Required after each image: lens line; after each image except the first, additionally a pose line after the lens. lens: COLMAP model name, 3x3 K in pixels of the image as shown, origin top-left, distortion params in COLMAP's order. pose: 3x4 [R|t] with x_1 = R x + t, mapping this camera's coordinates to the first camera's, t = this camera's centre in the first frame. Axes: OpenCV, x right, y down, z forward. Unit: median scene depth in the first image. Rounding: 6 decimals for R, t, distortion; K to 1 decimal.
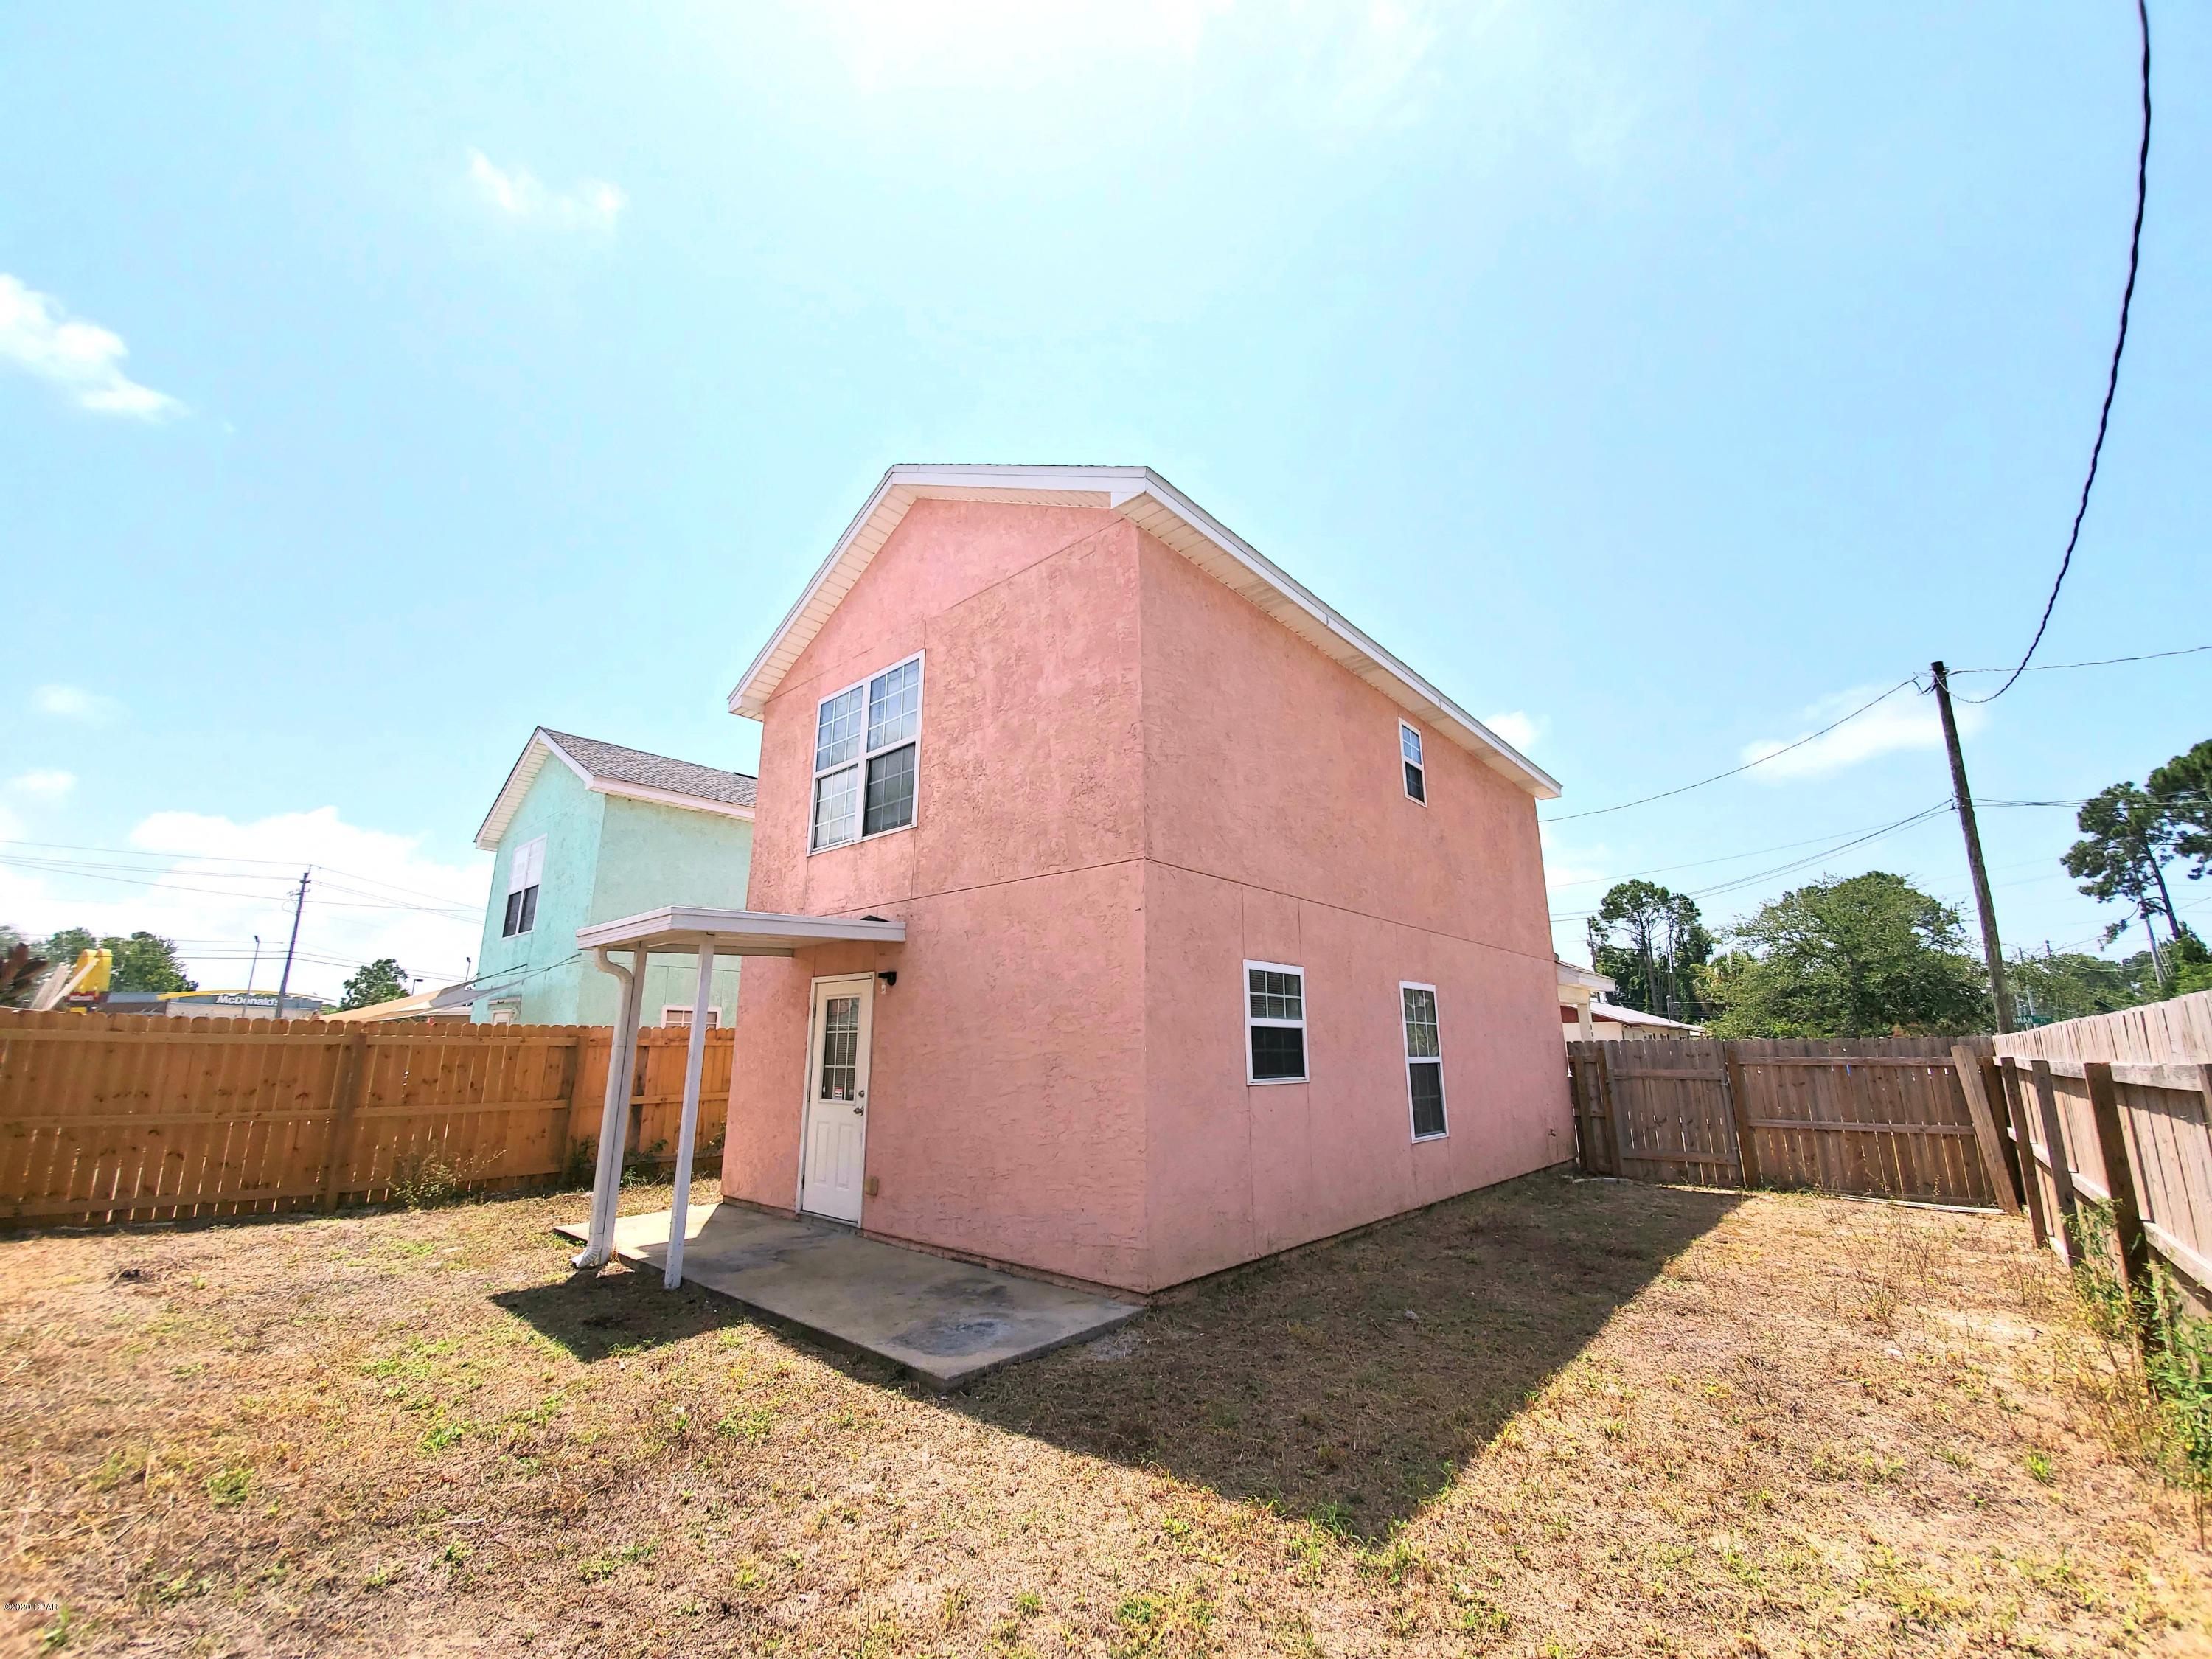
lens RADIAL K [[893.5, 0, 1114.8], [0, 893.5, 832.9], [0, 0, 1]] dist [-0.001443, -0.004849]
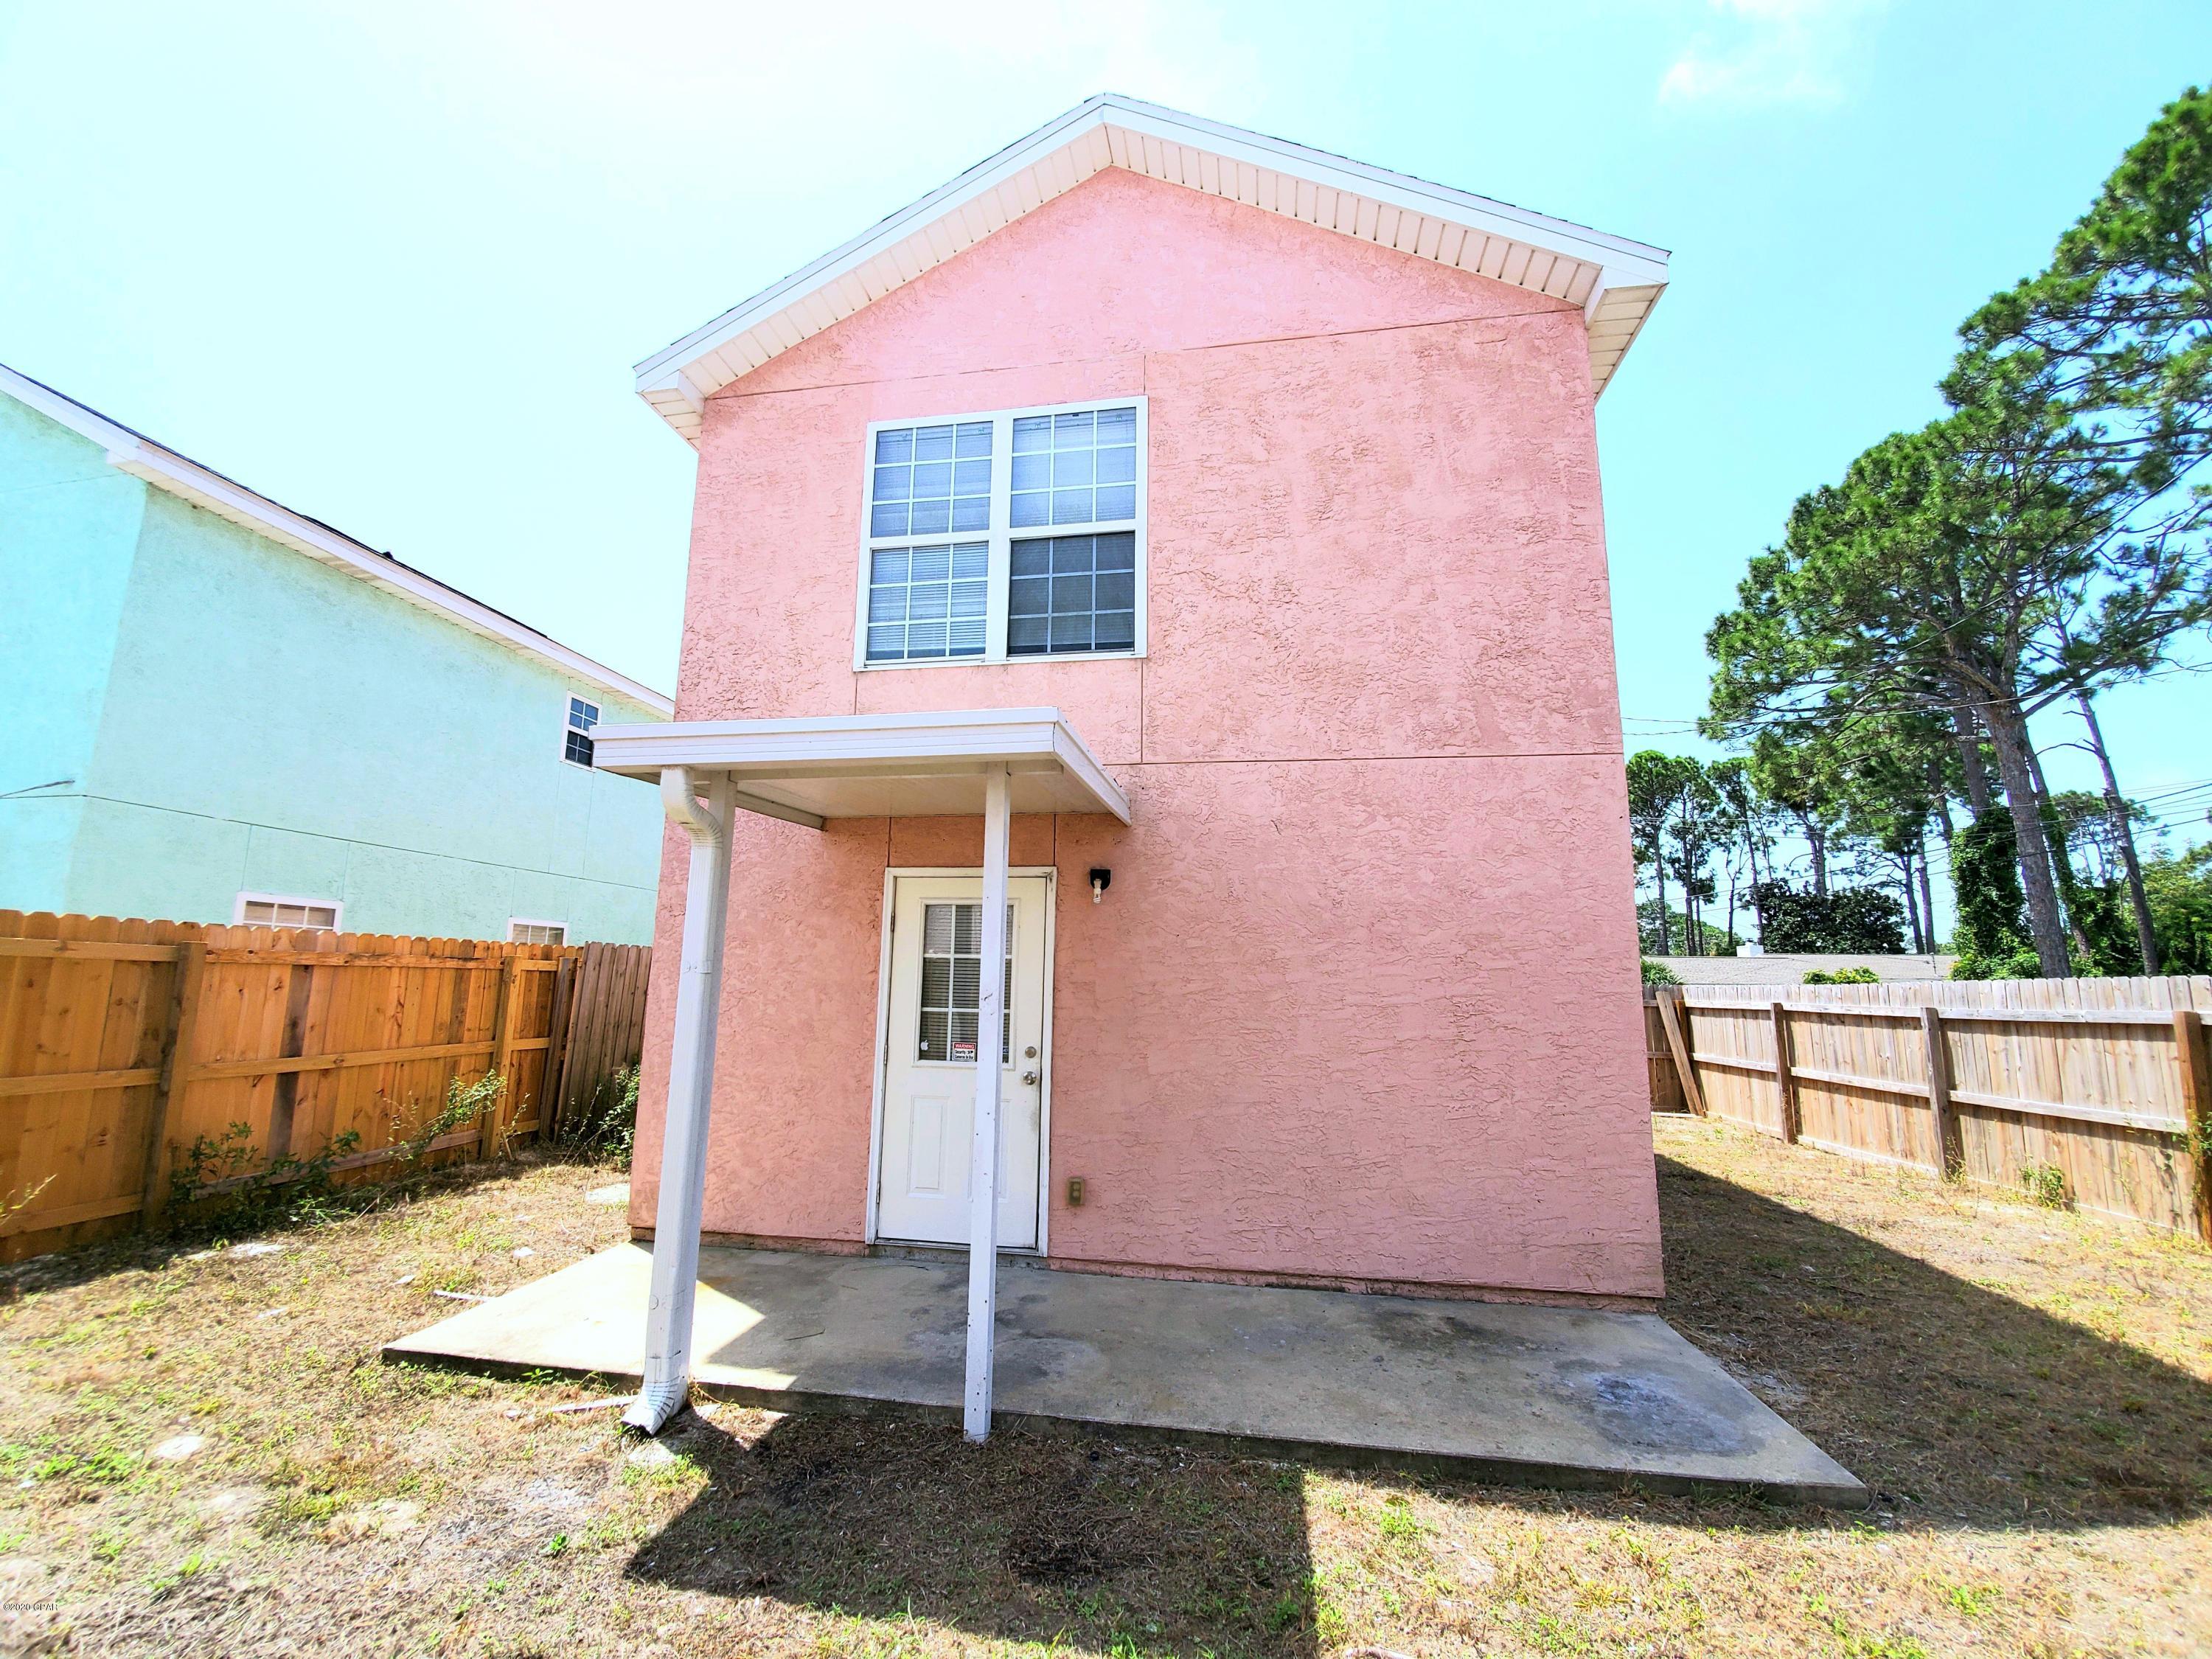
lens RADIAL K [[893.5, 0, 1116.2], [0, 893.5, 835.4], [0, 0, 1]] dist [-0.001443, -0.004849]
pose [[0.845312, 0.101949, 0.524456, -0.629056], [-0.141919, 0.989207, 0.036451, 0.112673], [-0.515079, -0.105243, 0.850657, 0.467624]]
